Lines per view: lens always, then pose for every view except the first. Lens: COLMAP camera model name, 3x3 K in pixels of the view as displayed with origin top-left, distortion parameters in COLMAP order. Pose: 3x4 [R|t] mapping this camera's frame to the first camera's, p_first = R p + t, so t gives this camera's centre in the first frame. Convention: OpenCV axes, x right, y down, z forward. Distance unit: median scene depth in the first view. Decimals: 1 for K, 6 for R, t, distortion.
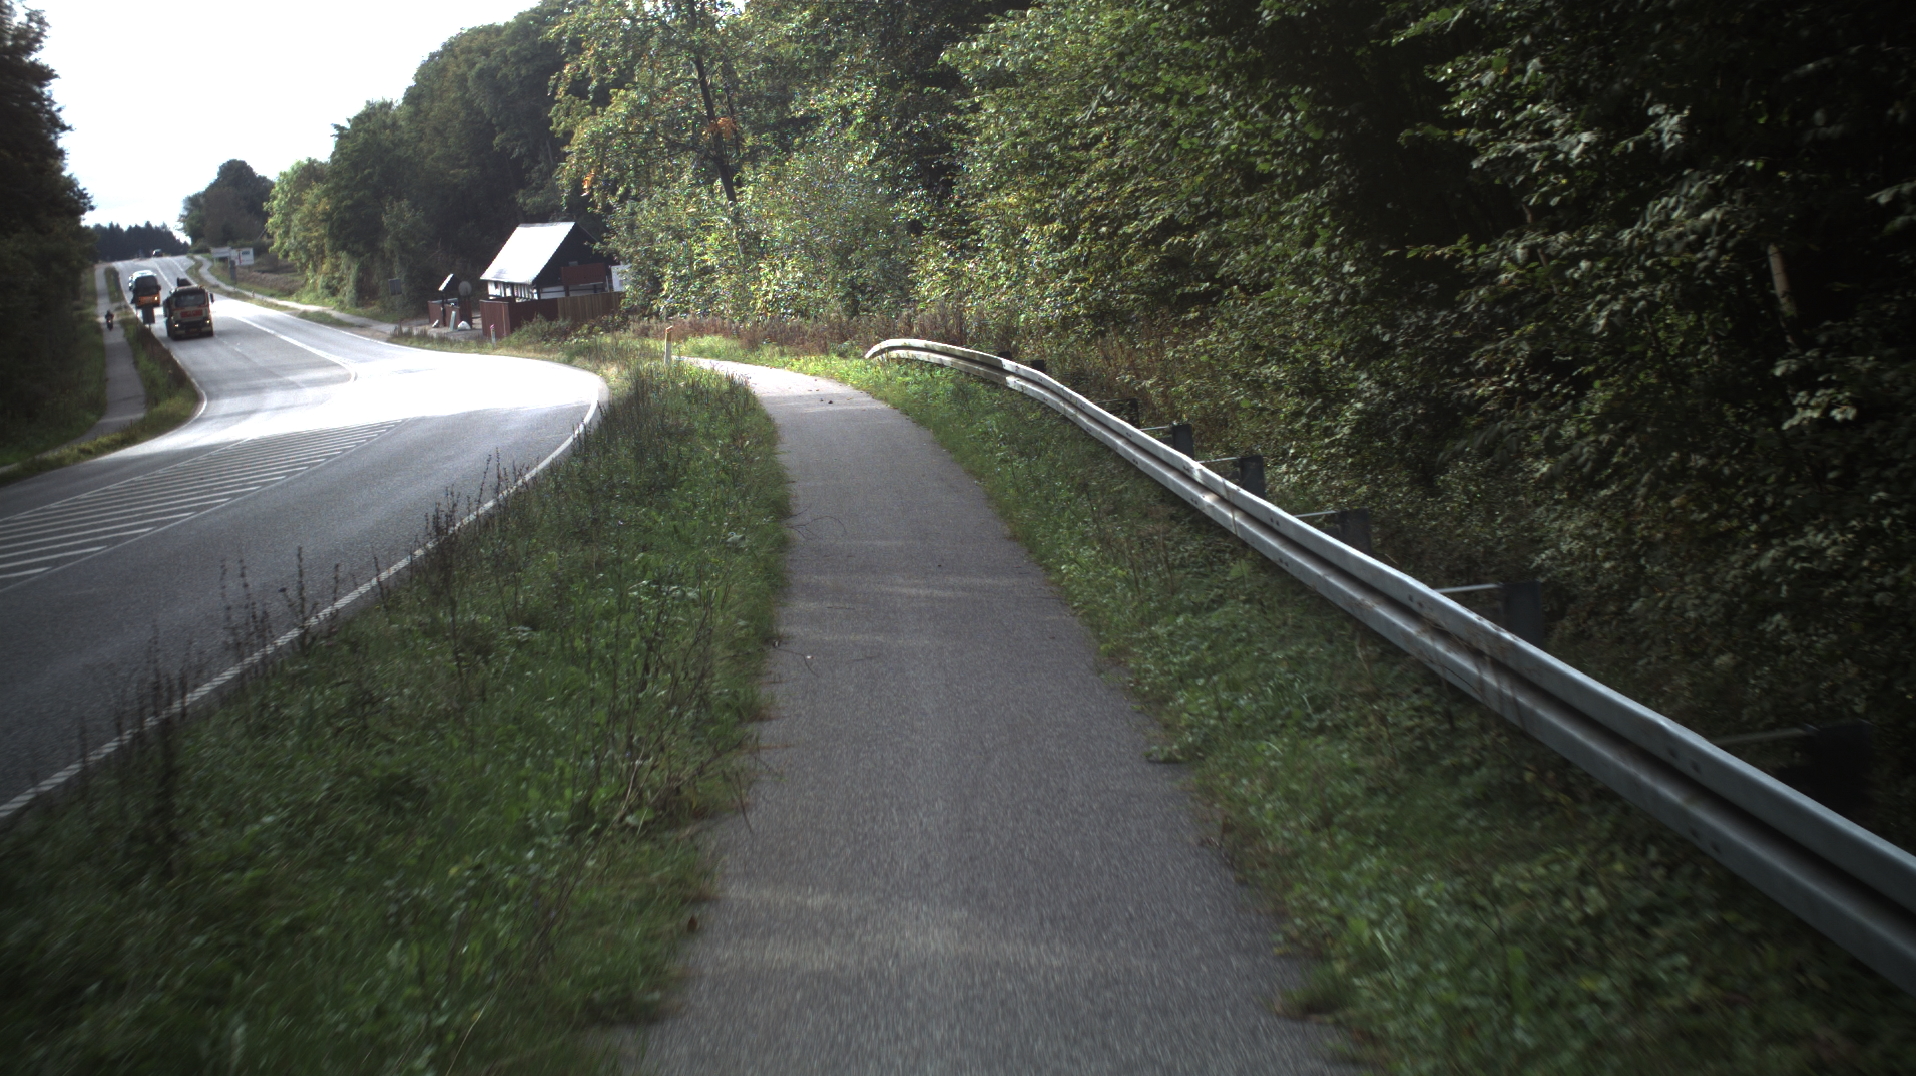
lens RADIAL K [[3211.0, 0, 958.0], [0, 3211.0, 538.0], [0, 0, 1]] dist [-0.190847, 0.076201]
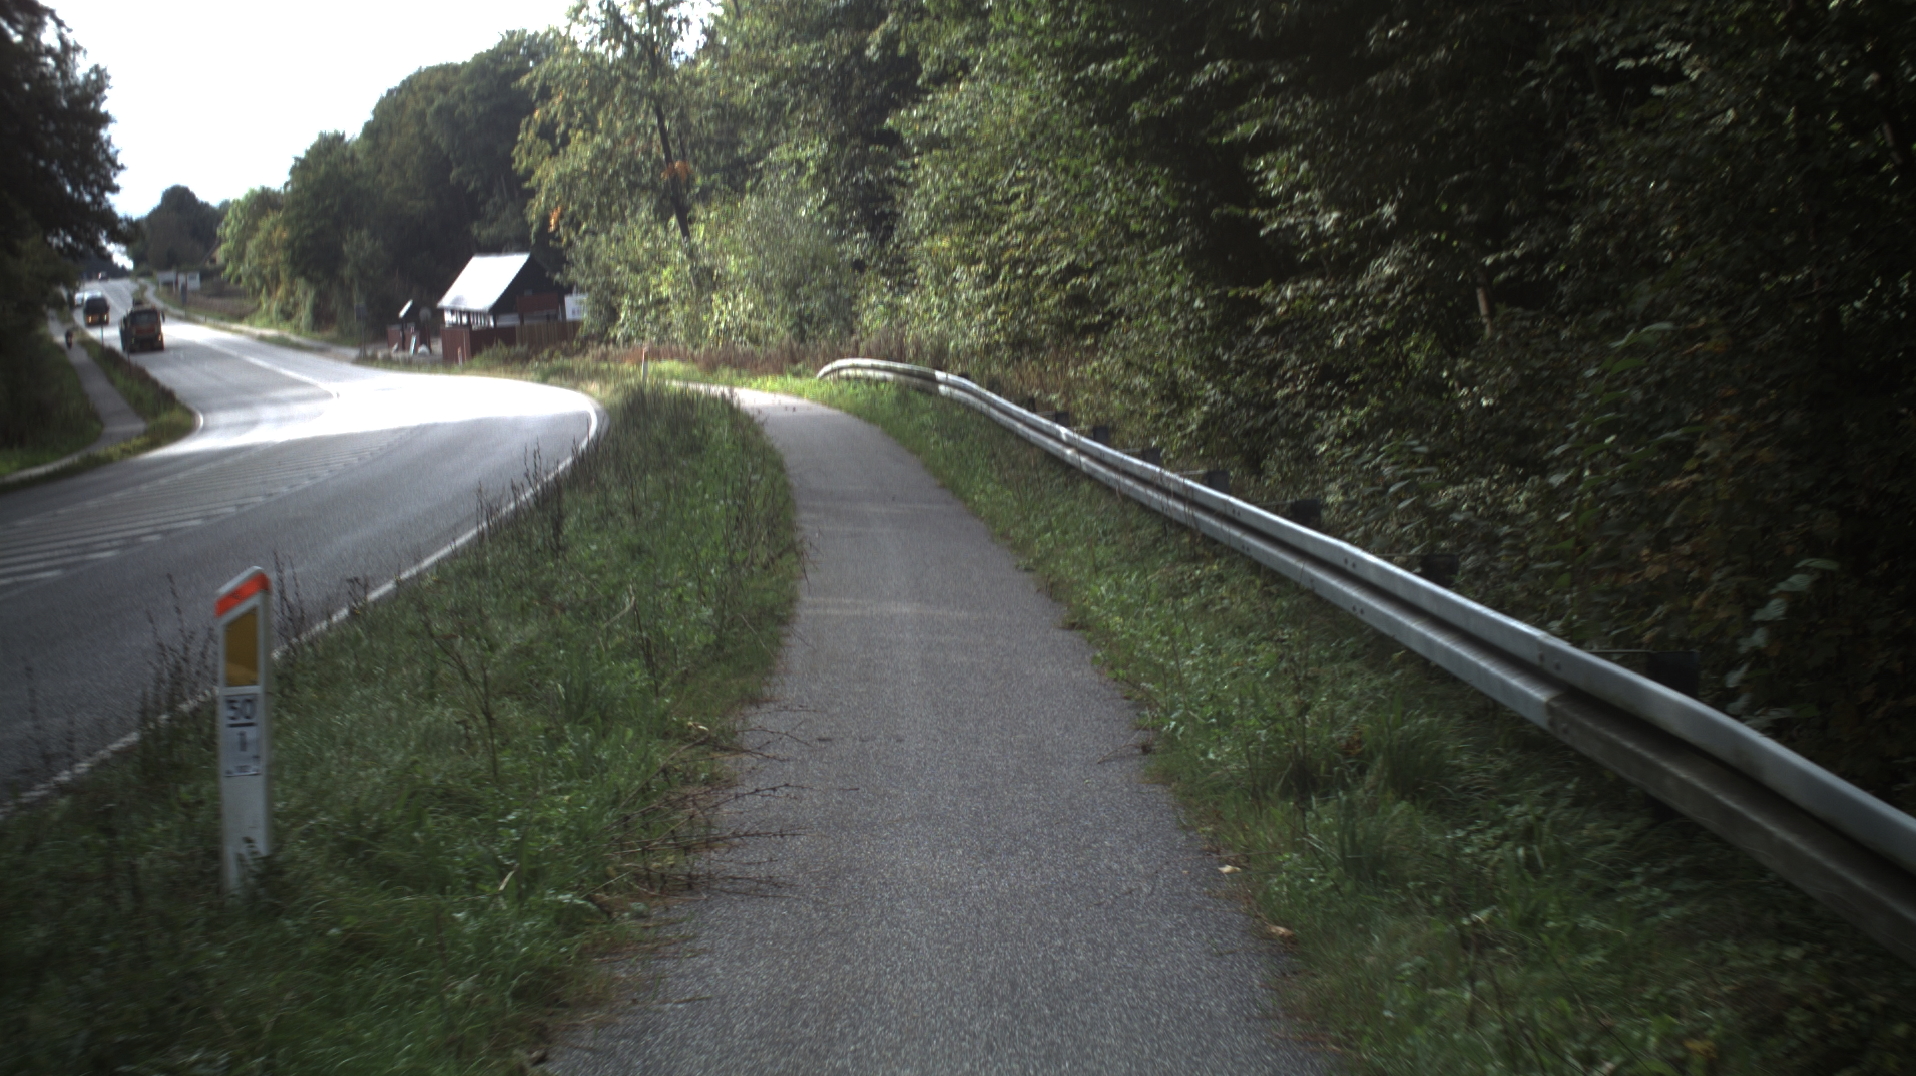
lens RADIAL K [[3211.0, 0, 958.0], [0, 3211.0, 538.0], [0, 0, 1]] dist [-0.190847, 0.076201]
pose [[0.999648, 0.014031, 0.022516, -0.002550], [-0.013777, 0.999840, -0.011378, 0.012472], [-0.022672, 0.011063, 0.999682, -0.139898]]
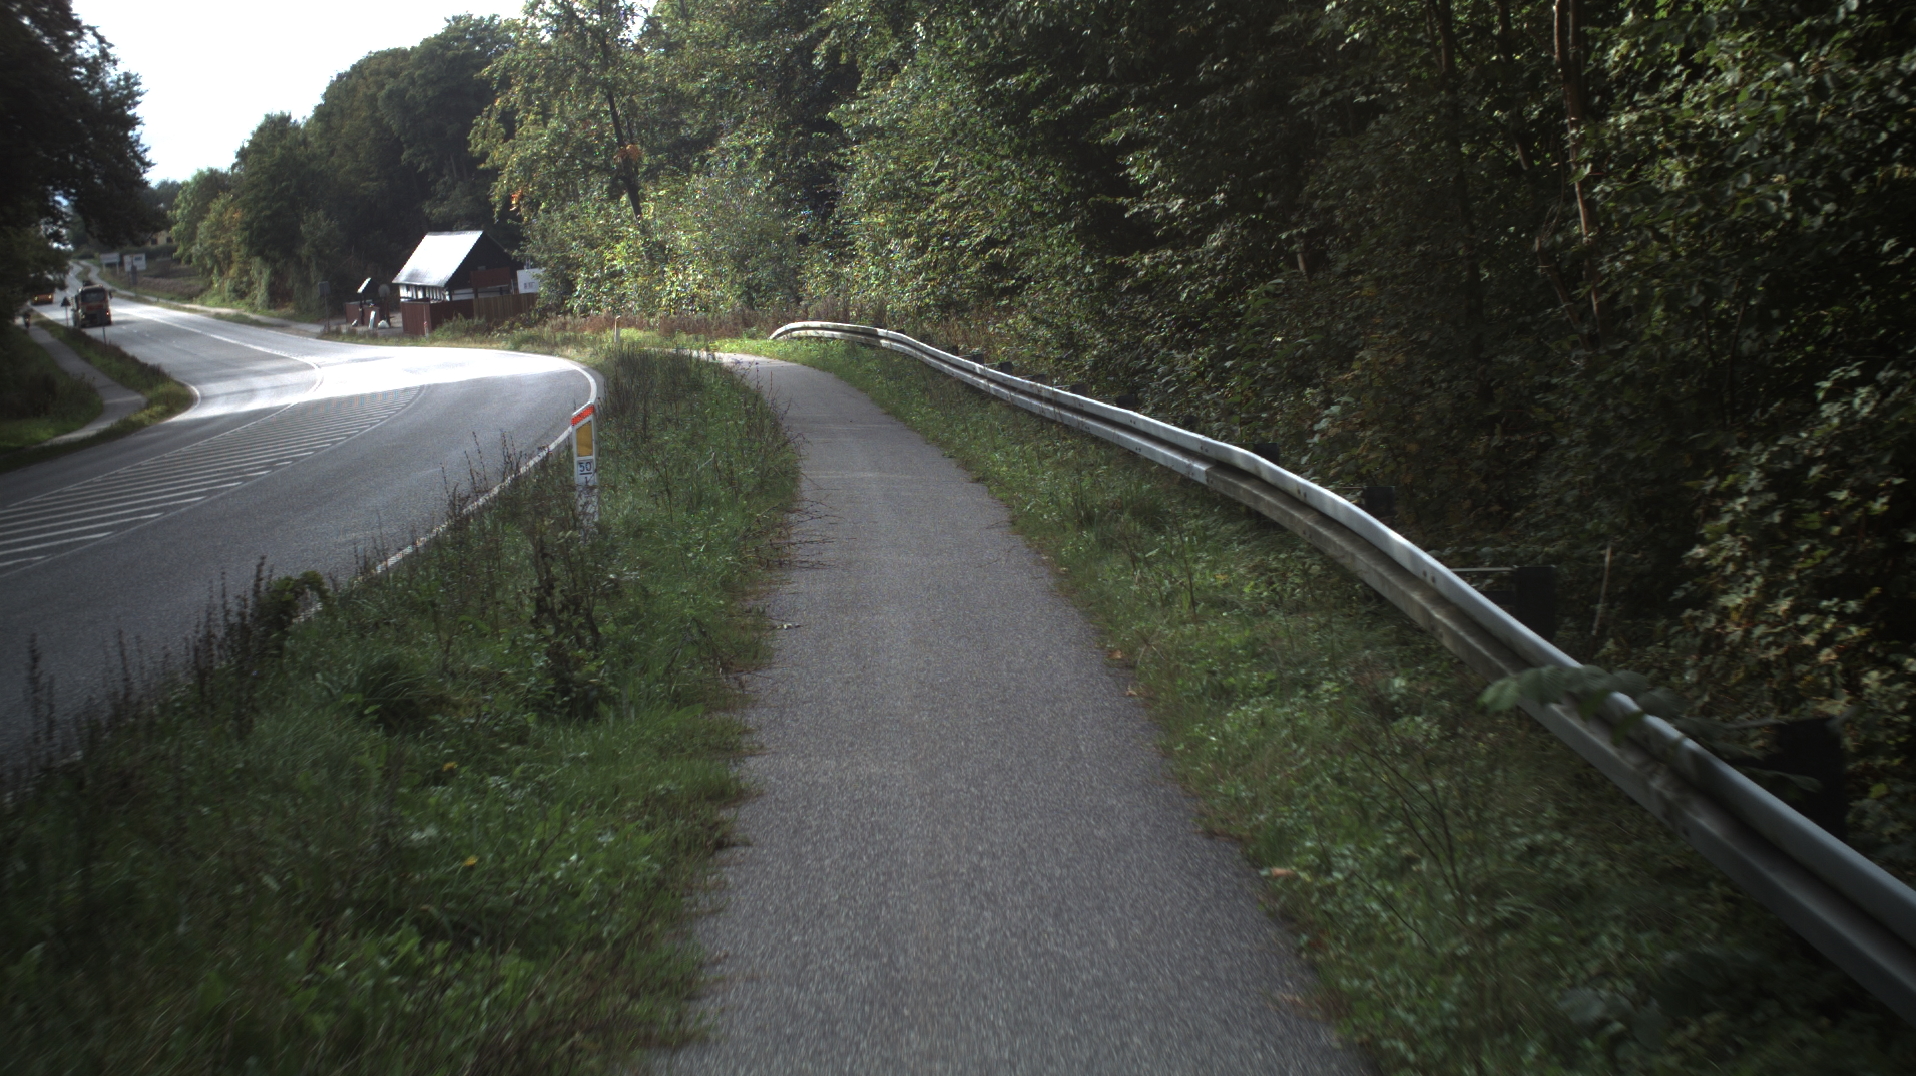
lens RADIAL K [[3211.0, 0, 958.0], [0, 3211.0, 538.0], [0, 0, 1]] dist [-0.190847, 0.076201]
pose [[0.999070, -0.004718, 0.042852, -0.007154], [0.004765, 0.999988, -0.000978, 0.023814], [-0.042847, 0.001181, 0.999081, -0.279943]]
